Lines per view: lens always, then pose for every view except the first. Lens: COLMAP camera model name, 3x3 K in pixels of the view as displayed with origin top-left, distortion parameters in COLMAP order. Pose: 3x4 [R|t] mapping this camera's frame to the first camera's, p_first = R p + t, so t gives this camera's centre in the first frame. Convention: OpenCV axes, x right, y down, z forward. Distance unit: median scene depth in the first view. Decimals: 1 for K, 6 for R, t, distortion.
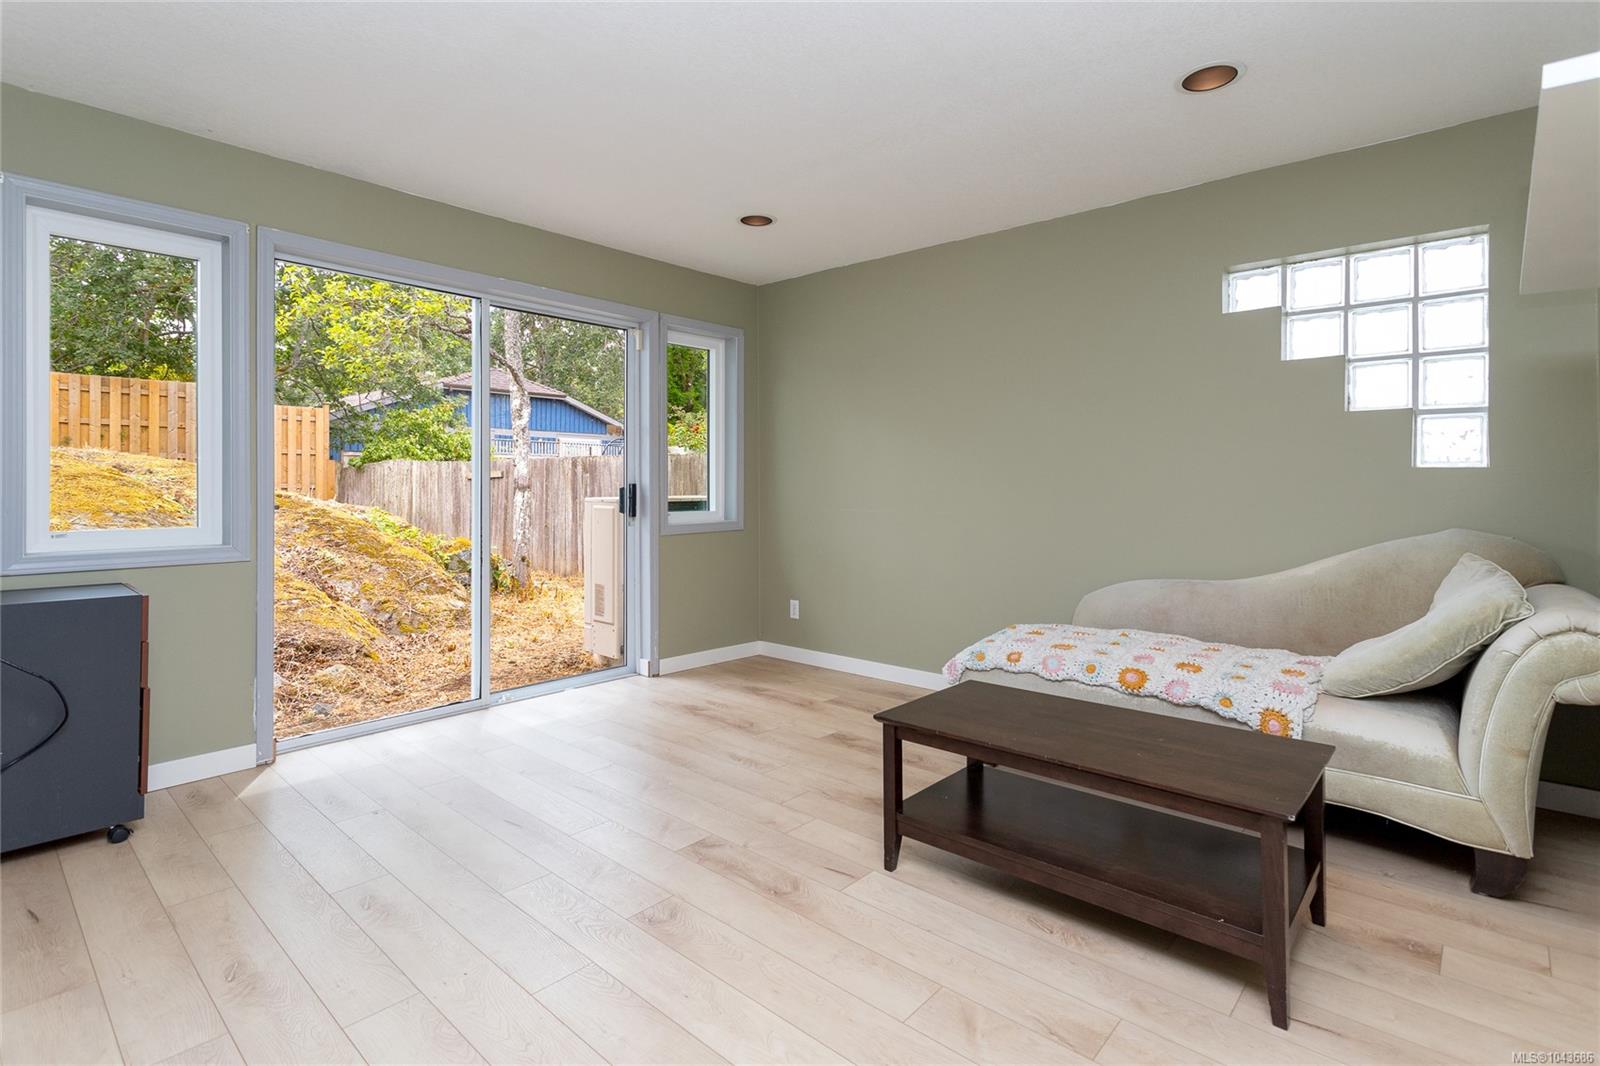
lens RADIAL K [[768.9, 0, 802.4], [0, 768.9, 482.8], [0, 0, 1]] dist [0.000922, 0.004676]
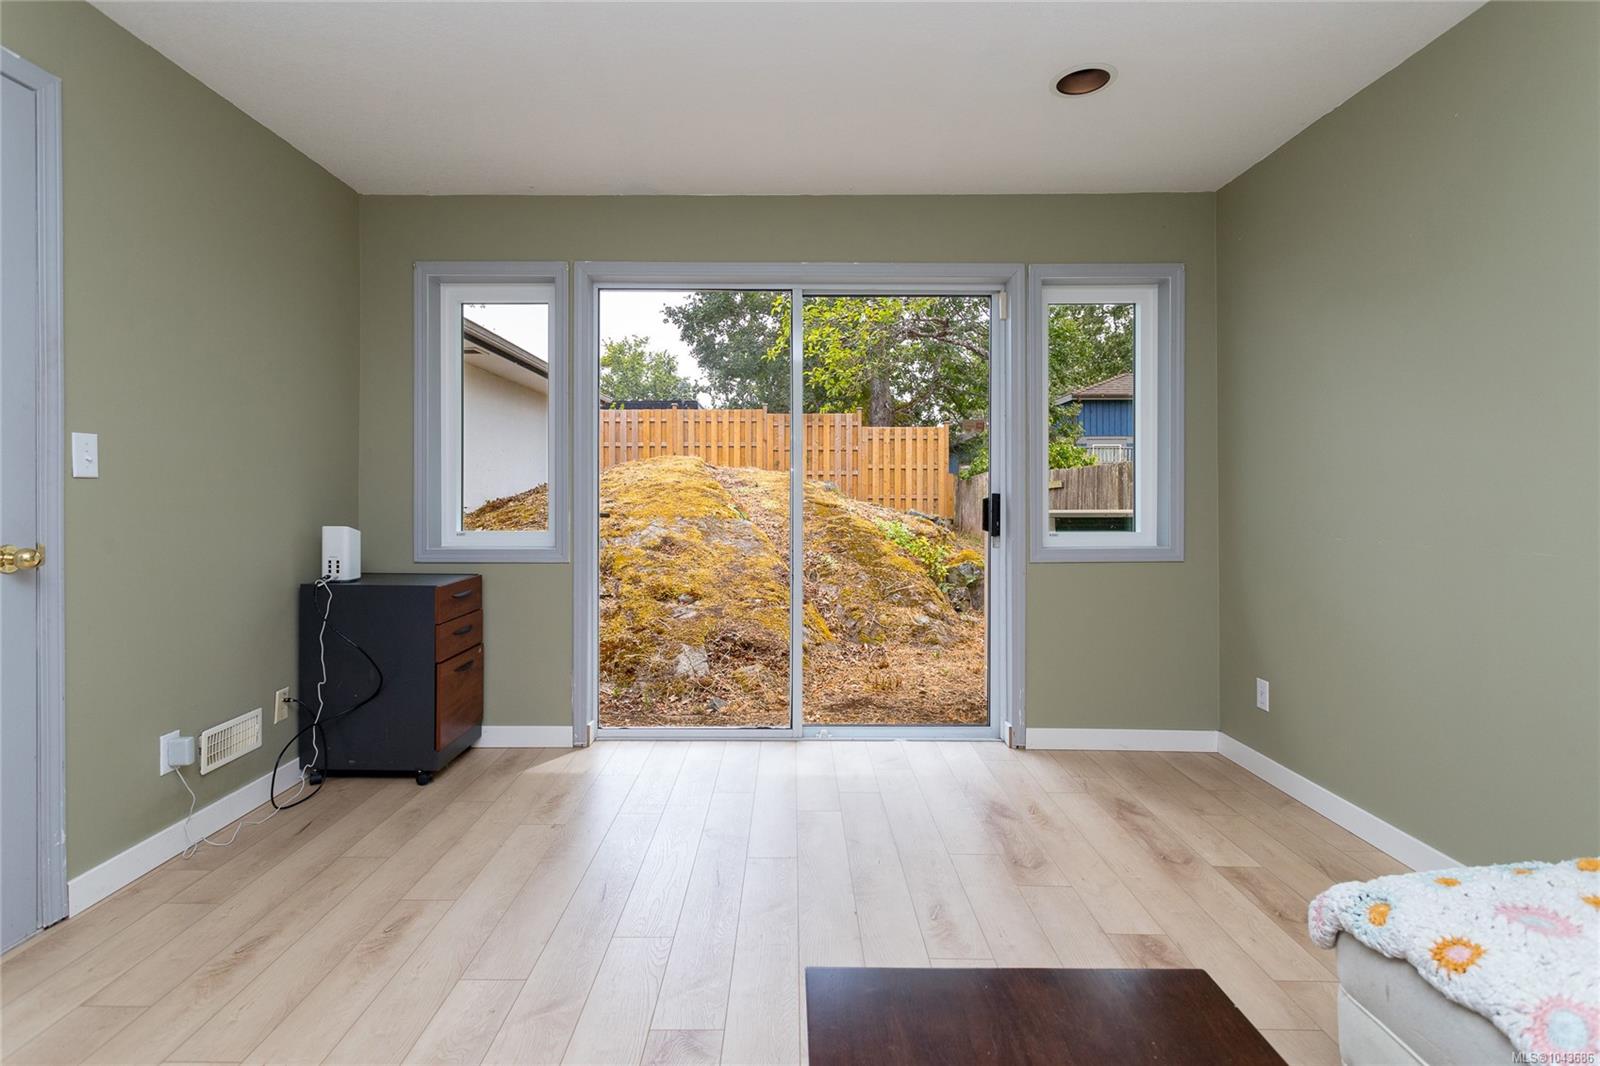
lens RADIAL K [[768.9, 0, 792.5], [0, 768.9, 499.4], [0, 0, 1]] dist [0.000922, 0.004676]
pose [[0.663411, 0.003097, -0.748249, 0.221785], [0.002074, 0.999980, 0.005978, 0.002199], [0.748253, -0.005518, 0.663391, 0.332159]]
